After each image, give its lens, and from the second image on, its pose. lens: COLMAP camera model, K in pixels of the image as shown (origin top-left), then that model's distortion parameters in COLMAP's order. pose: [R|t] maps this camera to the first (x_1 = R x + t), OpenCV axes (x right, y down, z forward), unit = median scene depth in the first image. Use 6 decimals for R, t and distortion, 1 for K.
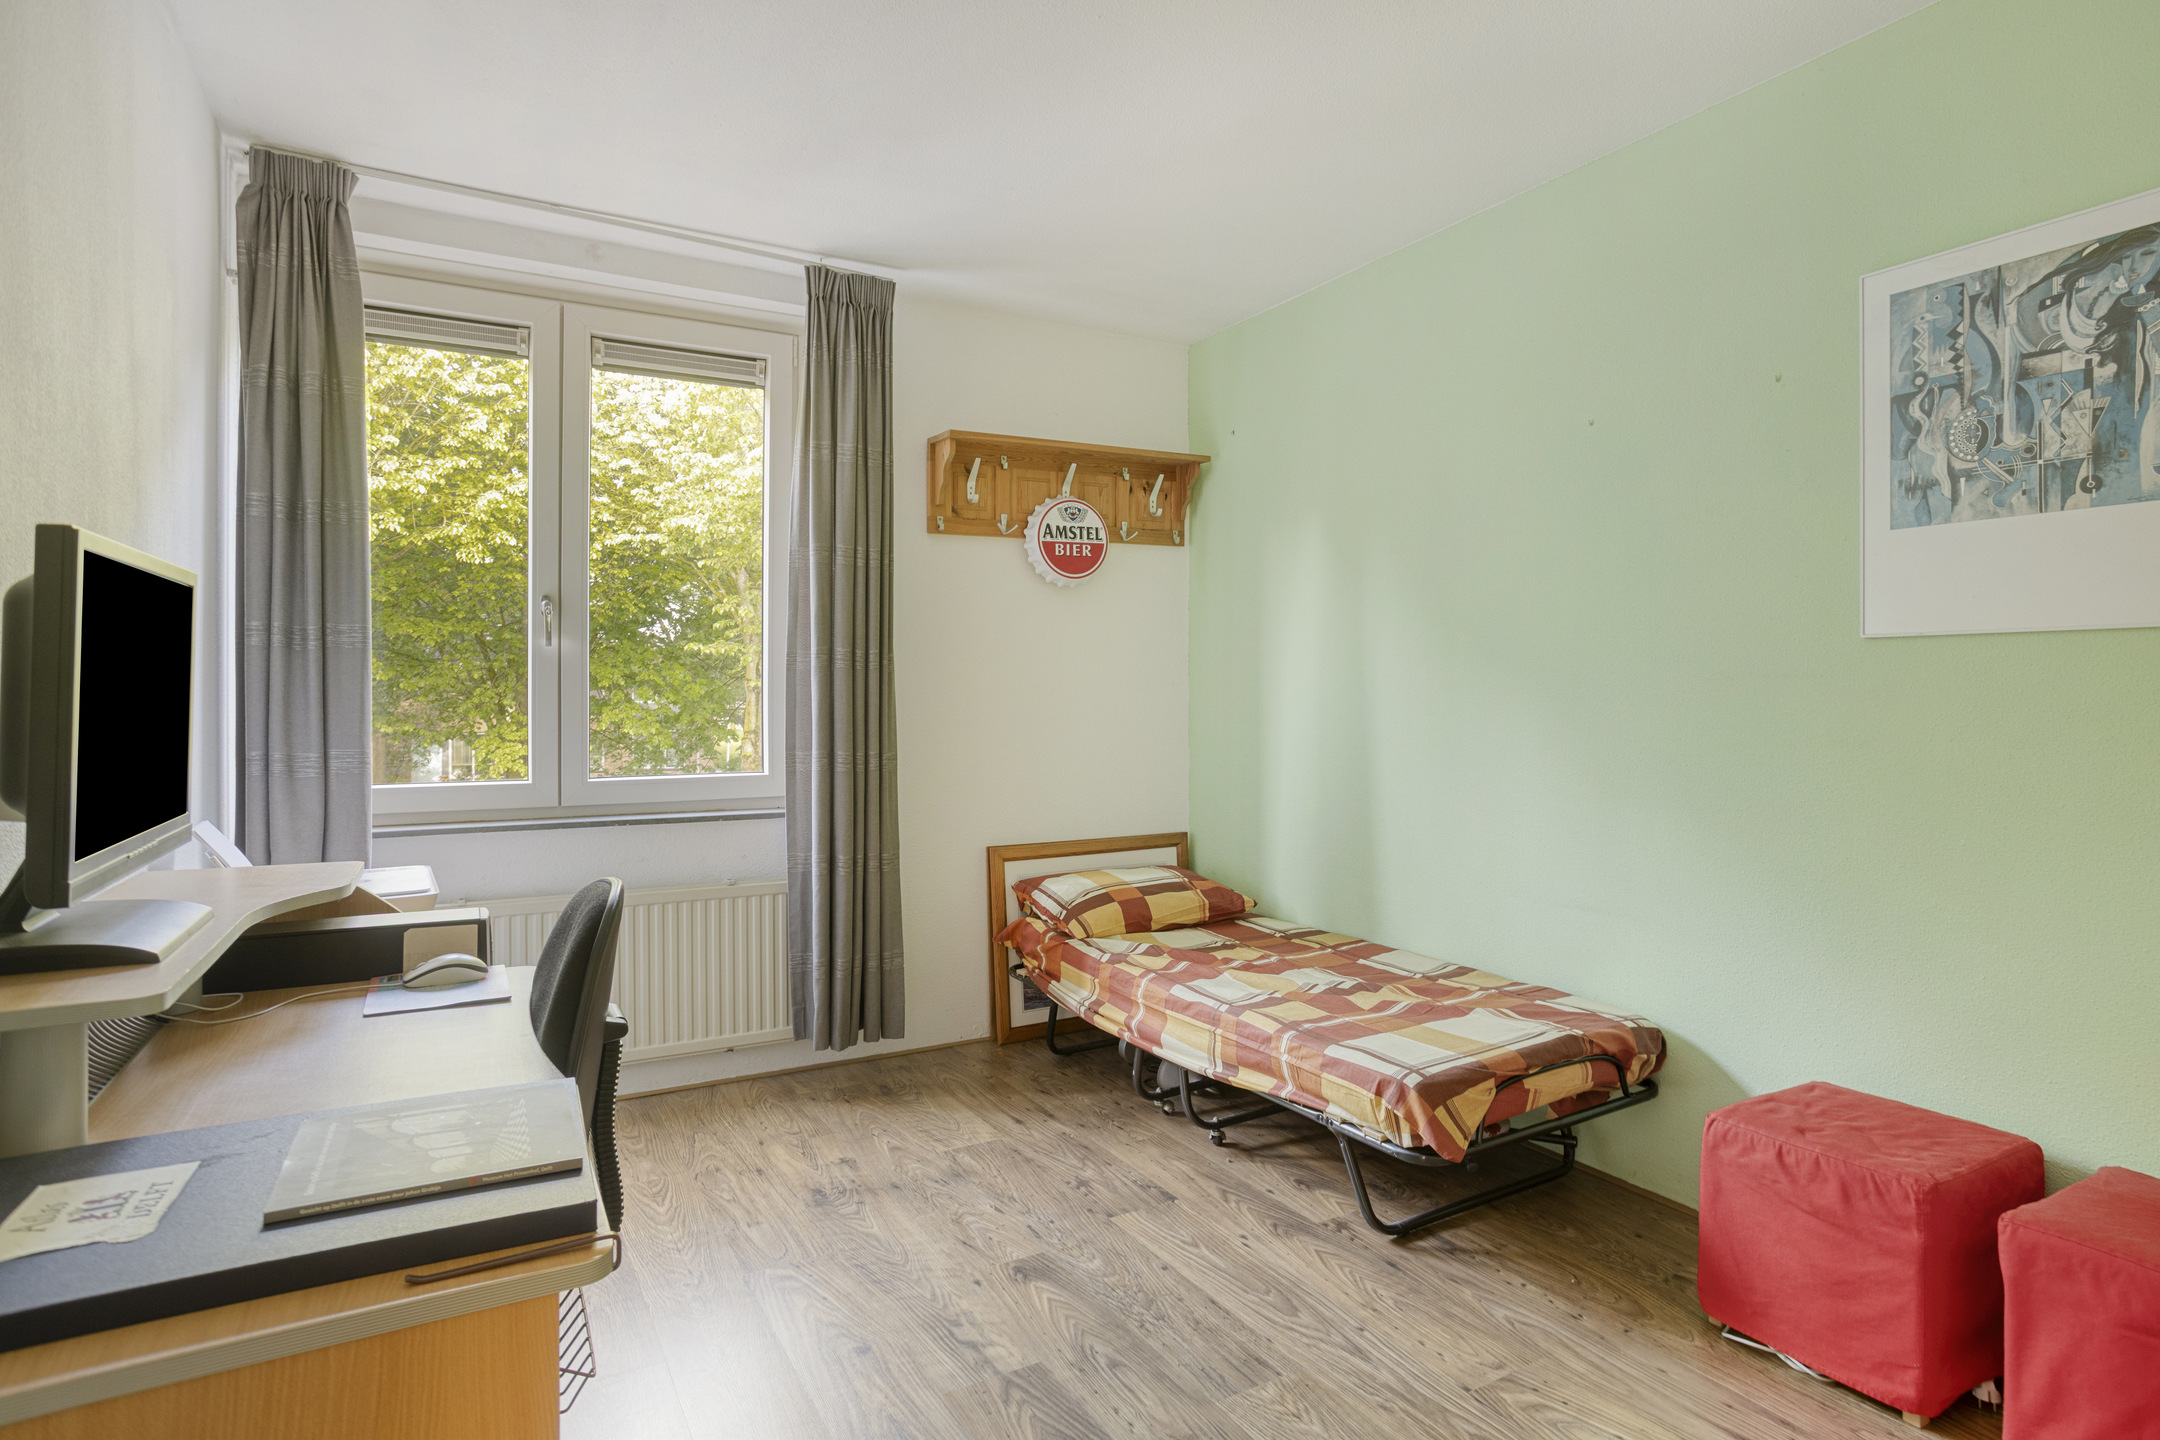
lens RADIAL K [[1141.0, 0, 1131.8], [0, 1141.0, 693.6], [0, 0, 1]] dist [-0.019426, -0.000038]
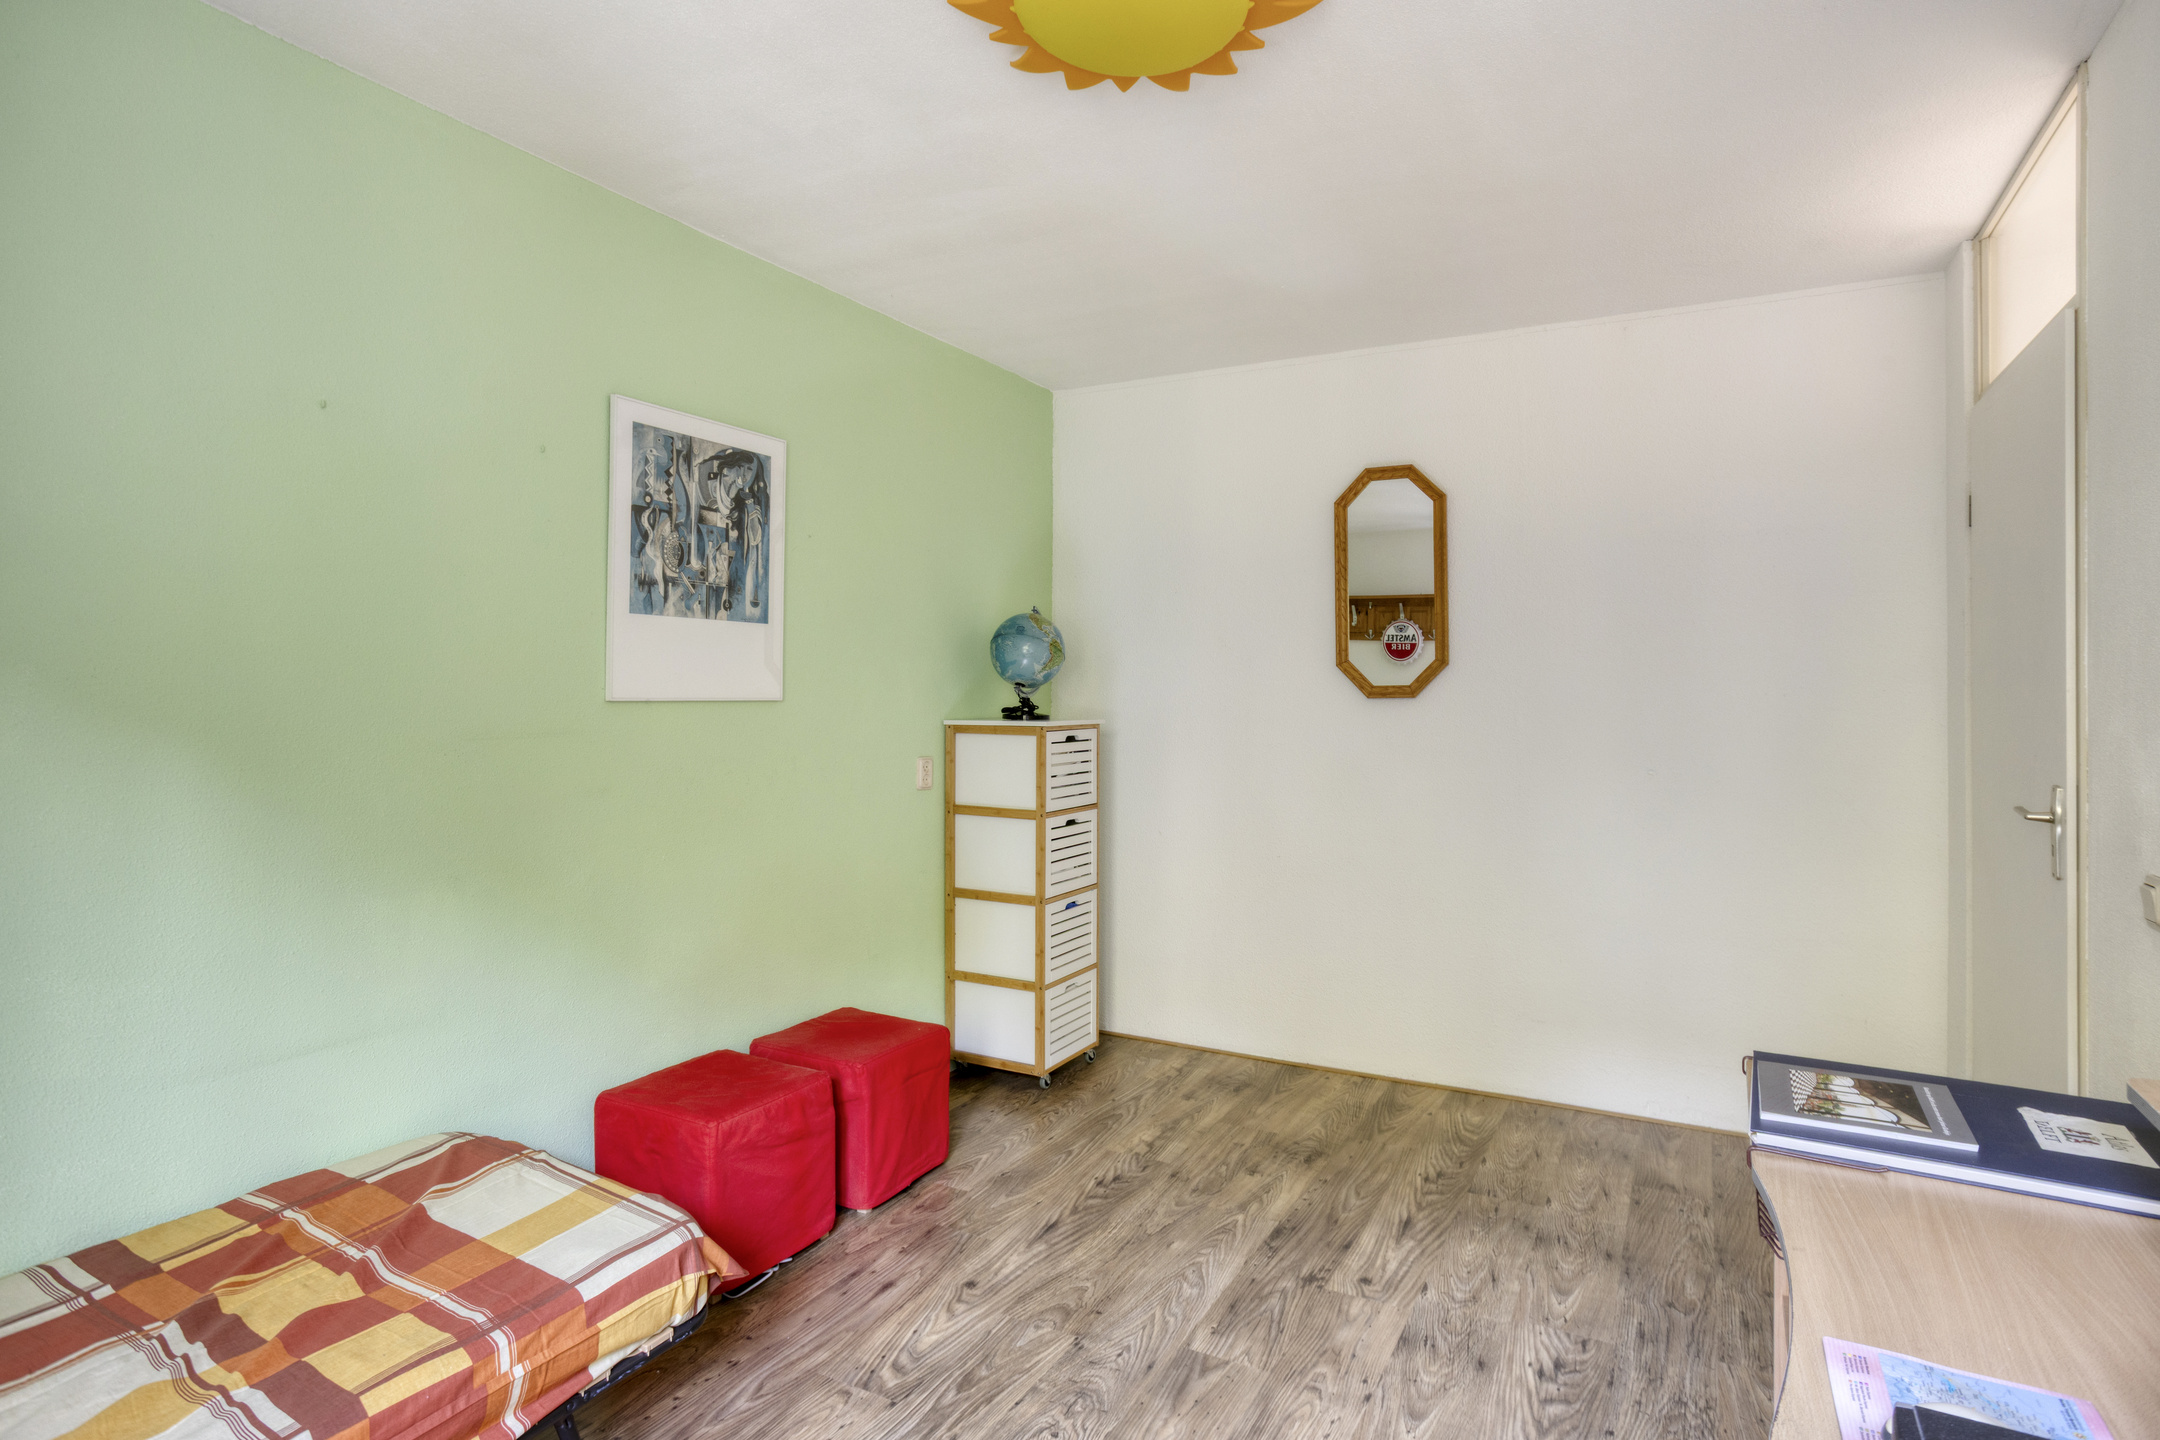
lens RADIAL K [[1141.0, 0, 1070.7], [0, 1141.0, 684.2], [0, 0, 1]] dist [-0.019426, -0.000038]
pose [[-0.495455, 0.005708, 0.868615, -0.677474], [-0.004608, 0.999947, -0.009200, -0.063210], [-0.868622, -0.008560, -0.495402, 1.281177]]
